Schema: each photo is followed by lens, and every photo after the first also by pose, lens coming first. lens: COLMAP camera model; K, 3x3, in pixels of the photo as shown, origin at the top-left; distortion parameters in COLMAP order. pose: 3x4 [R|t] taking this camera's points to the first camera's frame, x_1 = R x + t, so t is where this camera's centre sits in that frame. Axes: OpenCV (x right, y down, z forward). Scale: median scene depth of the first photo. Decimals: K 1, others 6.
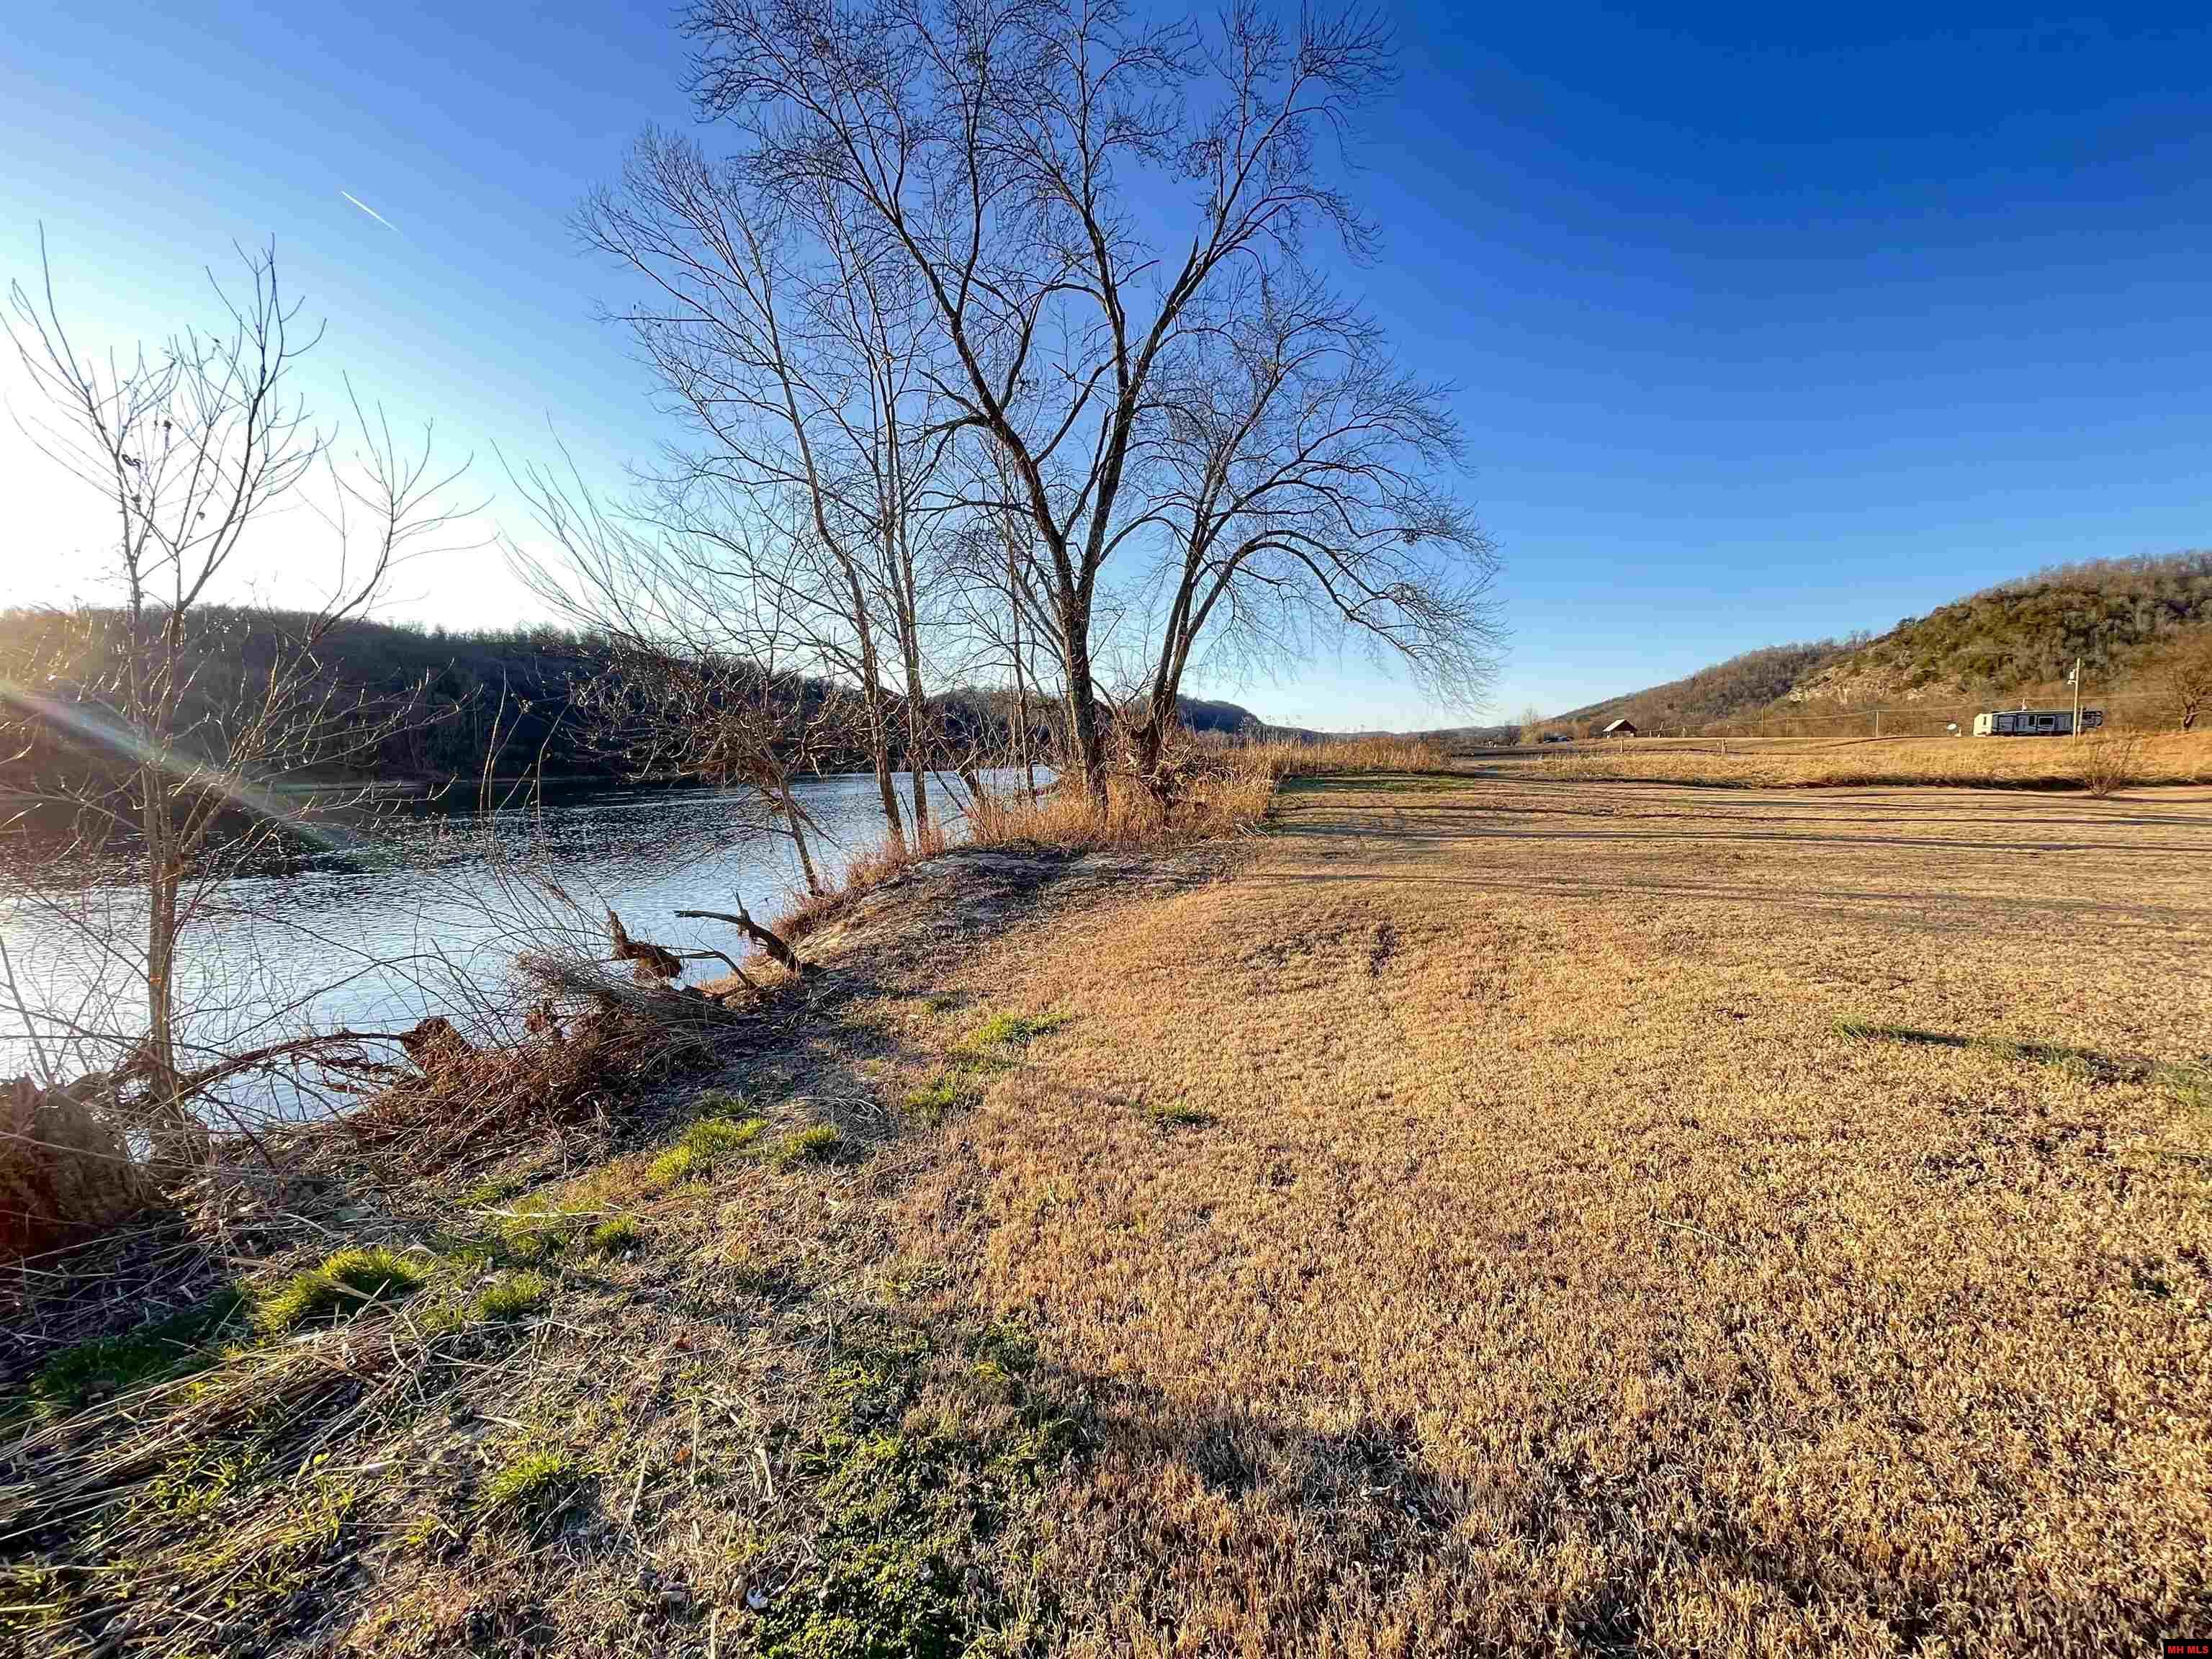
lens RADIAL K [[890.8, 0, 1100.0], [0, 890.8, 837.6], [0, 0, 1]] dist [-0.001627, -0.000777]
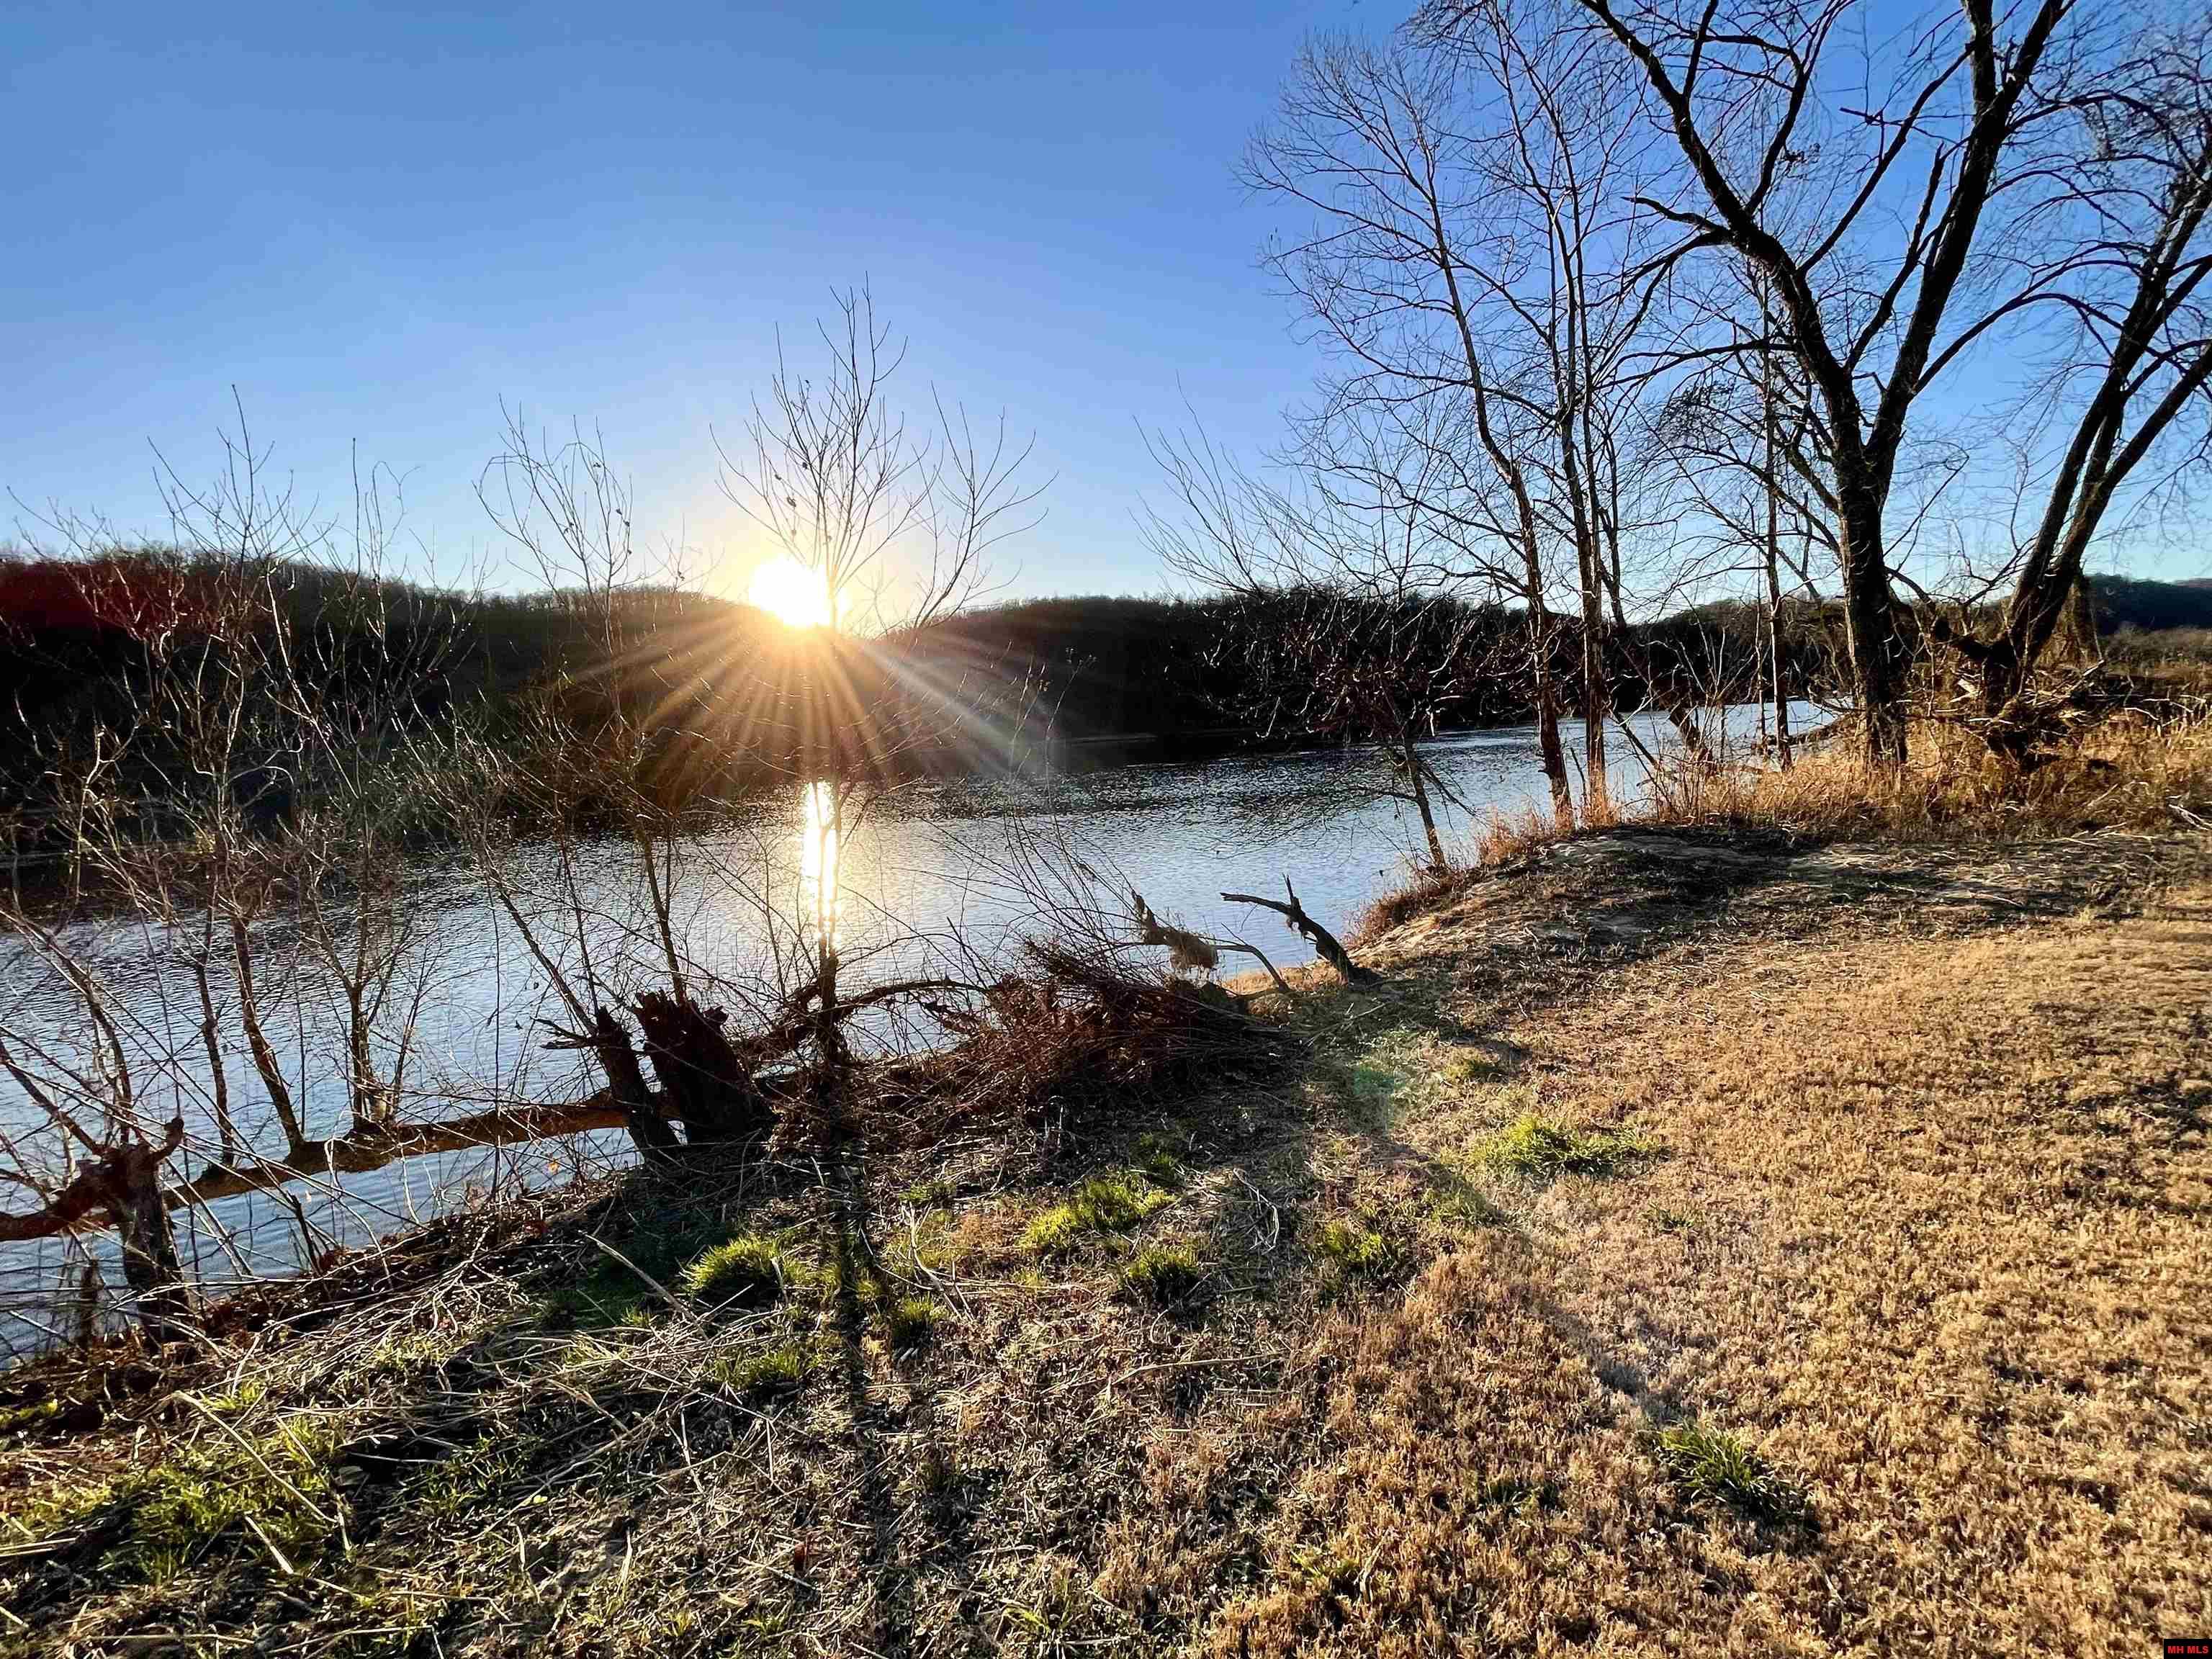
lens RADIAL K [[965.9, 0, 1072.7], [0, 965.9, 841.3], [0, 0, 1]] dist [-0.000693, 0.000675]
pose [[0.753314, 0.054931, -0.655363, 0.080226], [-0.020798, 0.997997, 0.059743, -0.038831], [0.657332, -0.031375, 0.752948, 0.196629]]
